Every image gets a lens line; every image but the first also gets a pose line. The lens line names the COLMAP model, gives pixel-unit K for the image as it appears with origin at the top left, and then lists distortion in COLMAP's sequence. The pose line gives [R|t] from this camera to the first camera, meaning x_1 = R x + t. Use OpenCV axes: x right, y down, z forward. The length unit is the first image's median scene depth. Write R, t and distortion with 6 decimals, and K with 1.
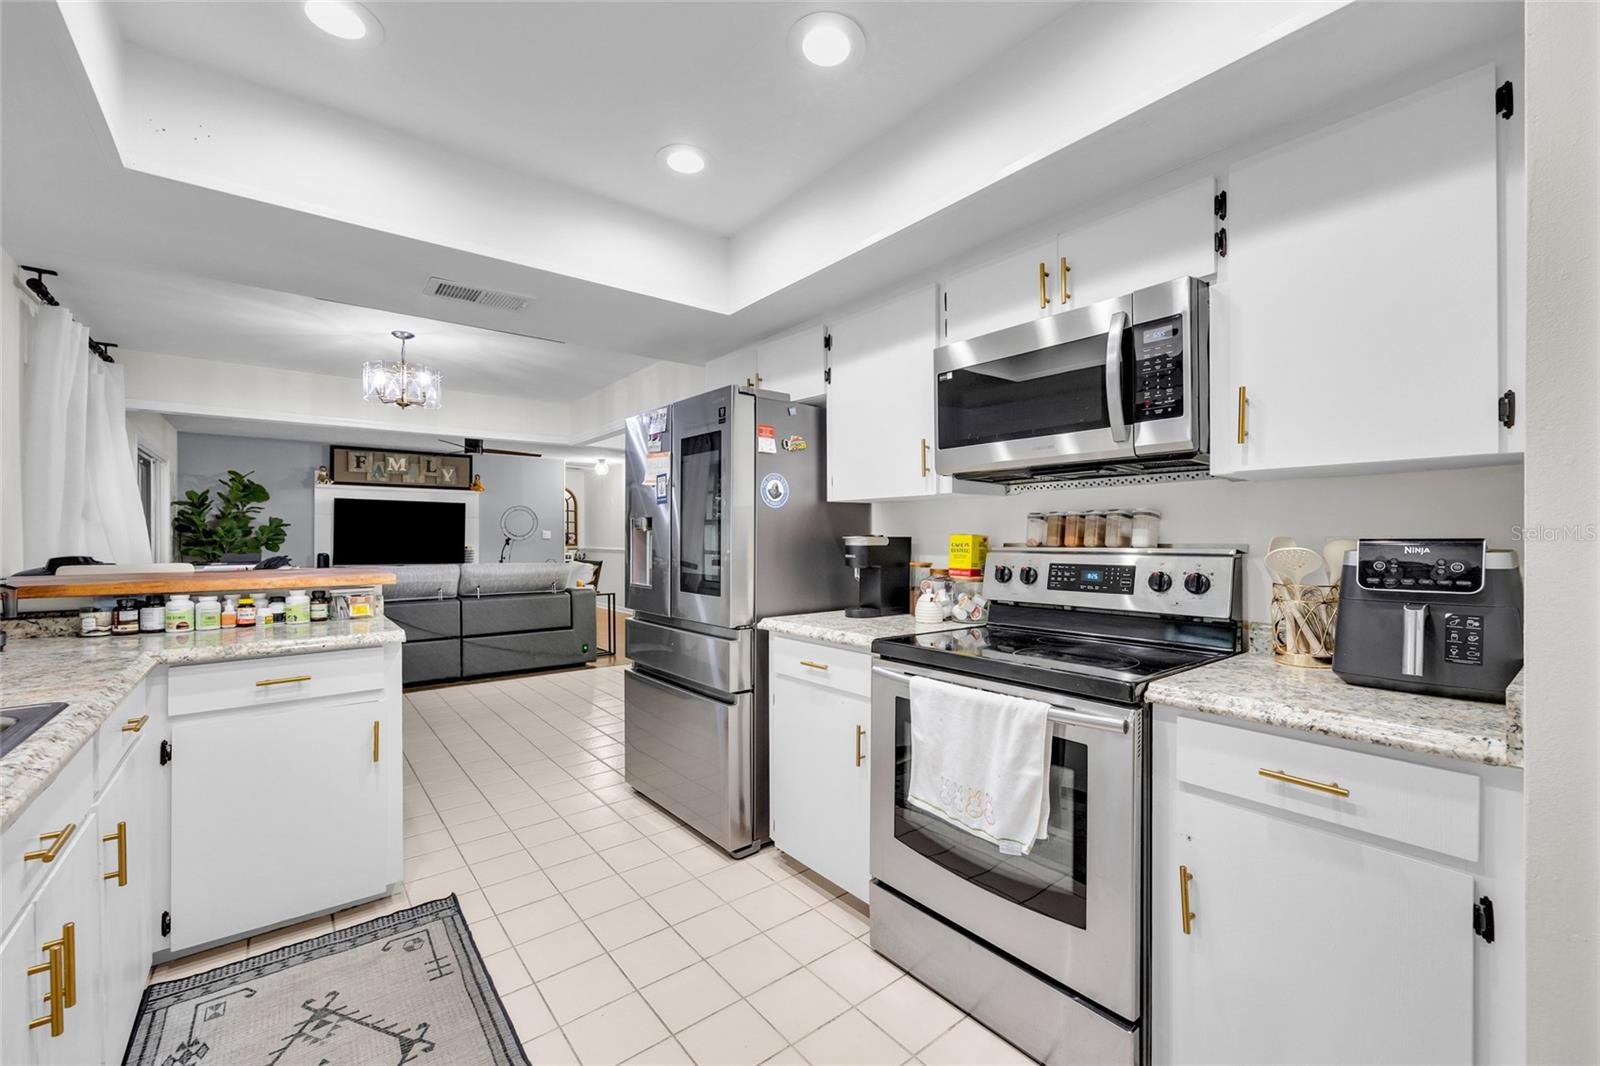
lens RADIAL K [[649.1, 0, 810.7], [0, 649.1, 537.3], [0, 0, 1]] dist [-0.003245, 0.000208]
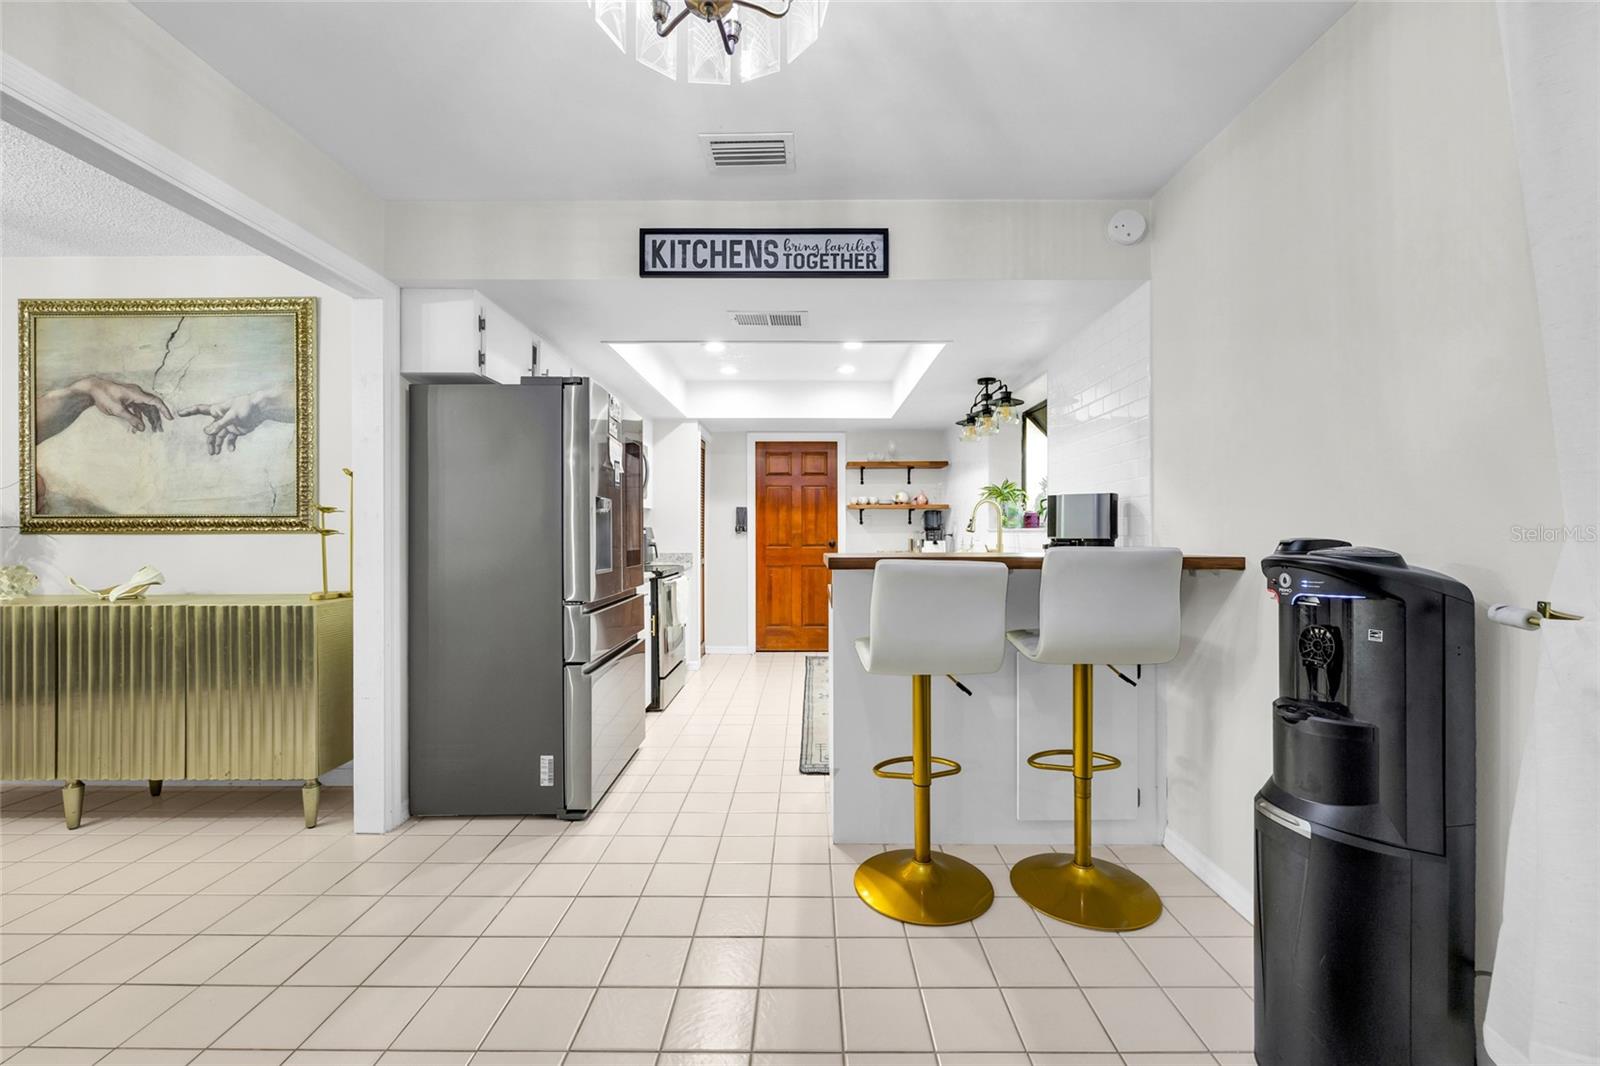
lens RADIAL K [[649.1, 0, 802.5], [0, 649.1, 533.3], [0, 0, 1]] dist [-0.003245, 0.000208]
pose [[-0.768979, 0.007254, 0.639233, -0.844692], [0.006283, 0.999973, -0.003789, 0.019084], [-0.639243, 0.001103, -0.769004, 1.200463]]
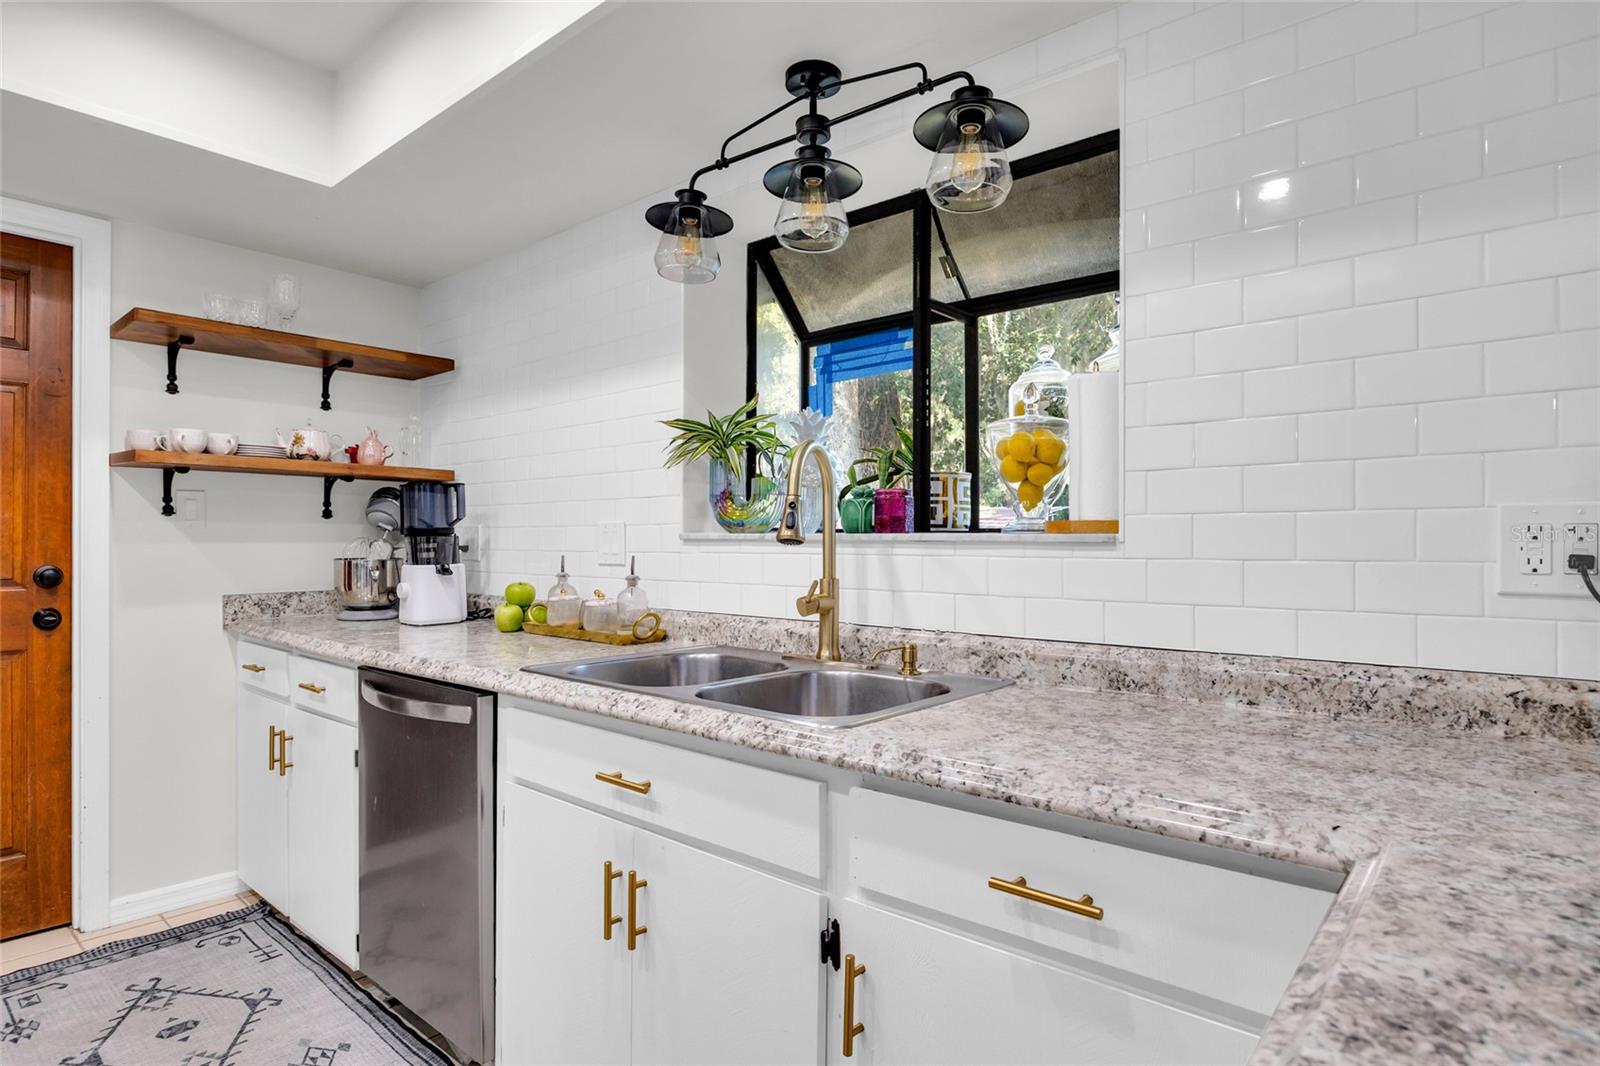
lens RADIAL K [[847.8, 0, 801.3], [0, 847.8, 542.5], [0, 0, 1]] dist [-0.006263, -0.001024]
pose [[-0.984396, 0.002576, -0.175950, -0.303799], [0.002223, 0.999995, 0.002203, 0.013627], [0.175954, 0.001777, -0.984397, 0.624311]]
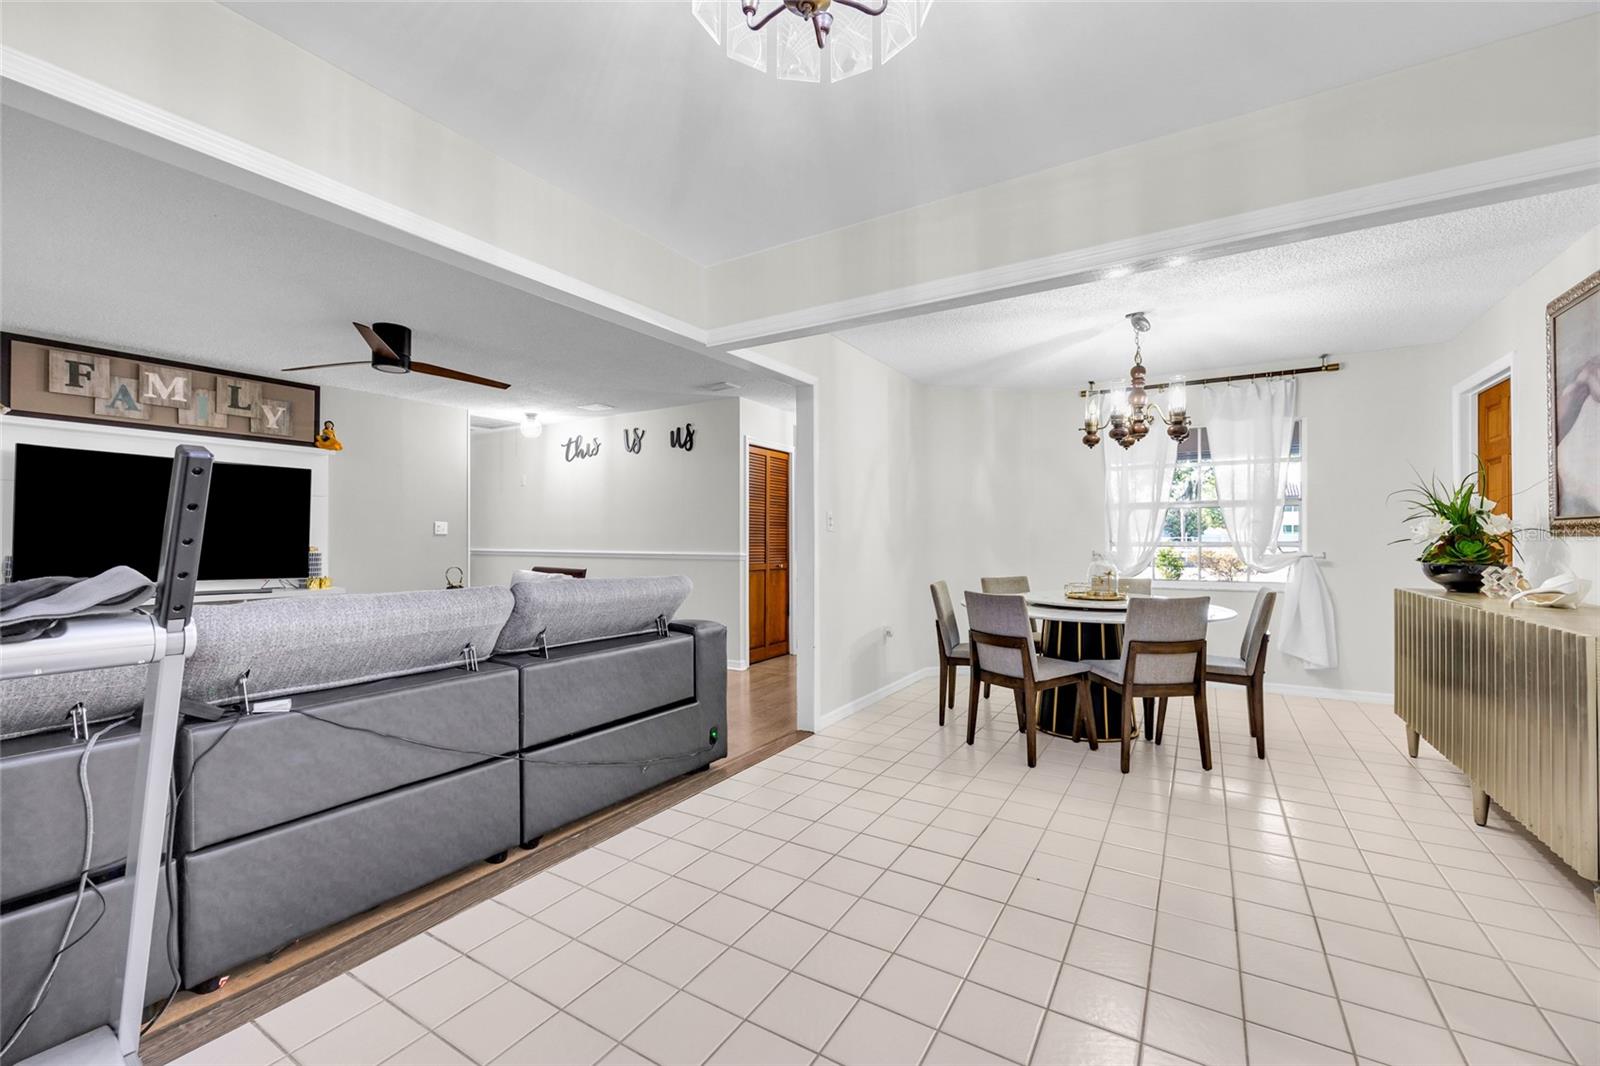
lens RADIAL K [[649.1, 0, 811.4], [0, 649.1, 536.3], [0, 0, 1]] dist [-0.003245, 0.000208]
pose [[0.941342, 0.003034, 0.337439, -0.731304], [-0.001622, 0.999989, -0.004466, 0.016289], [-0.337449, 0.003657, 0.941337, 0.763316]]
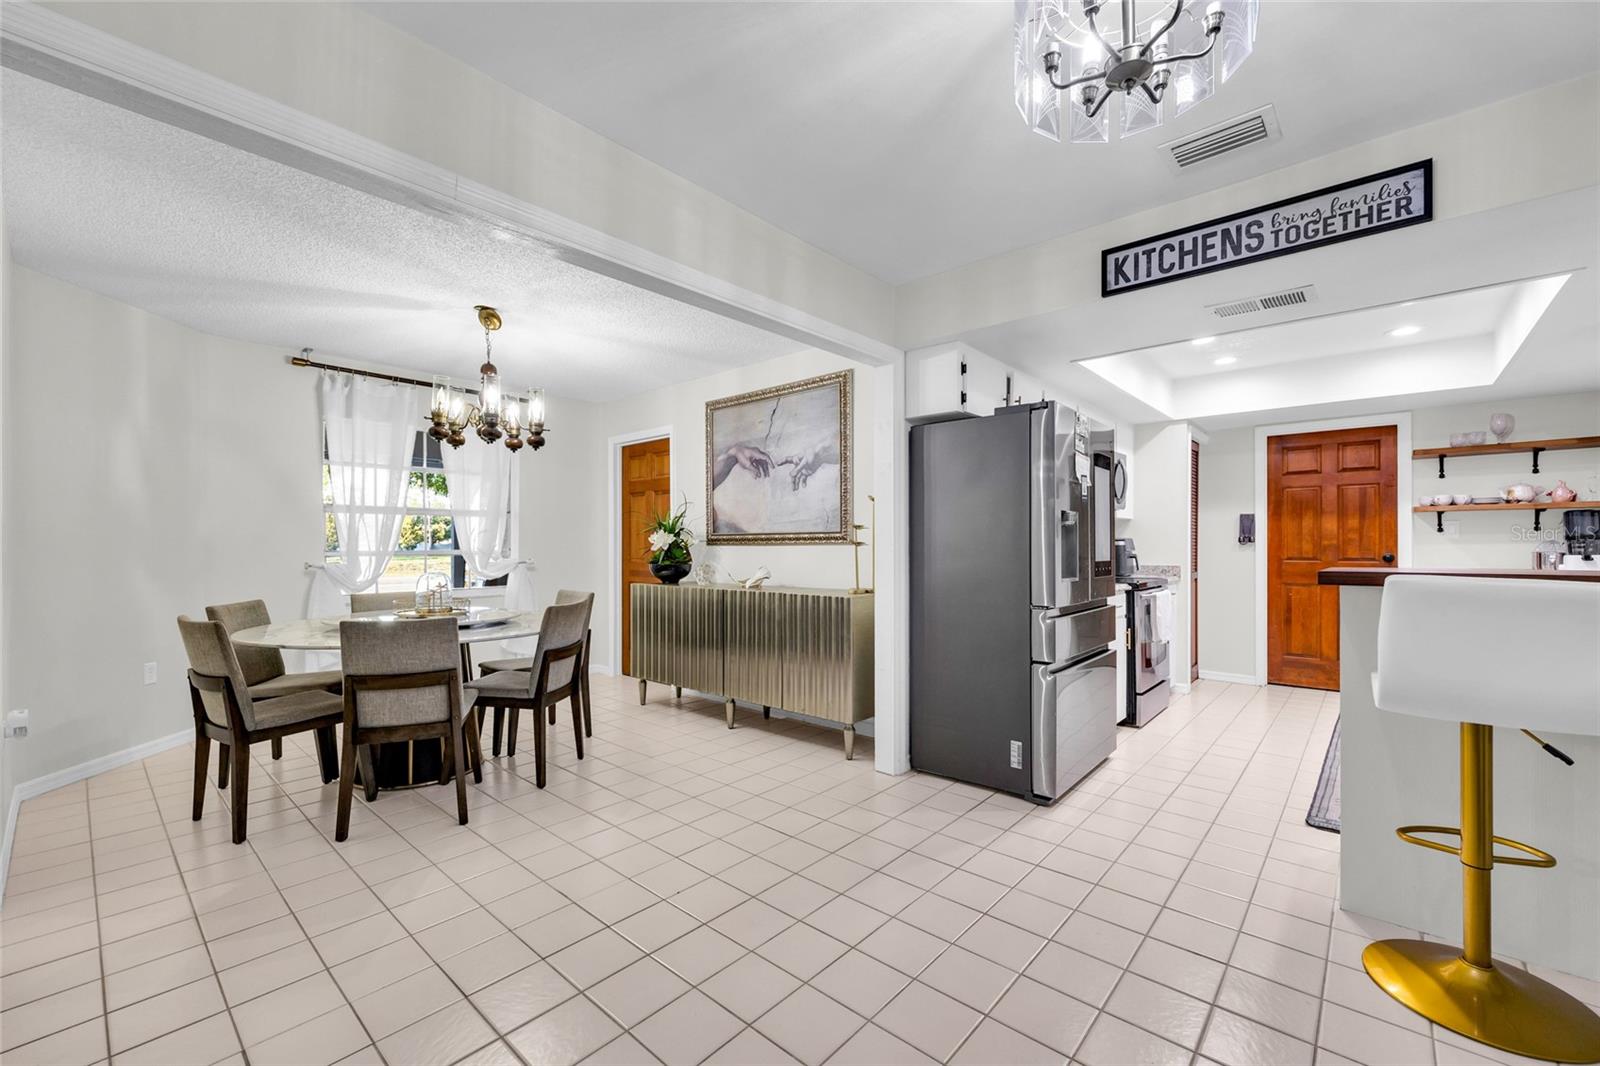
lens RADIAL K [[649.1, 0, 803.6], [0, 649.1, 546.6], [0, 0, 1]] dist [-0.003245, 0.000208]
pose [[-0.158954, 0.004803, 0.987274, -0.922071], [0.003429, 0.999985, -0.004313, 0.019853], [-0.987280, 0.002699, -0.158968, 1.219491]]
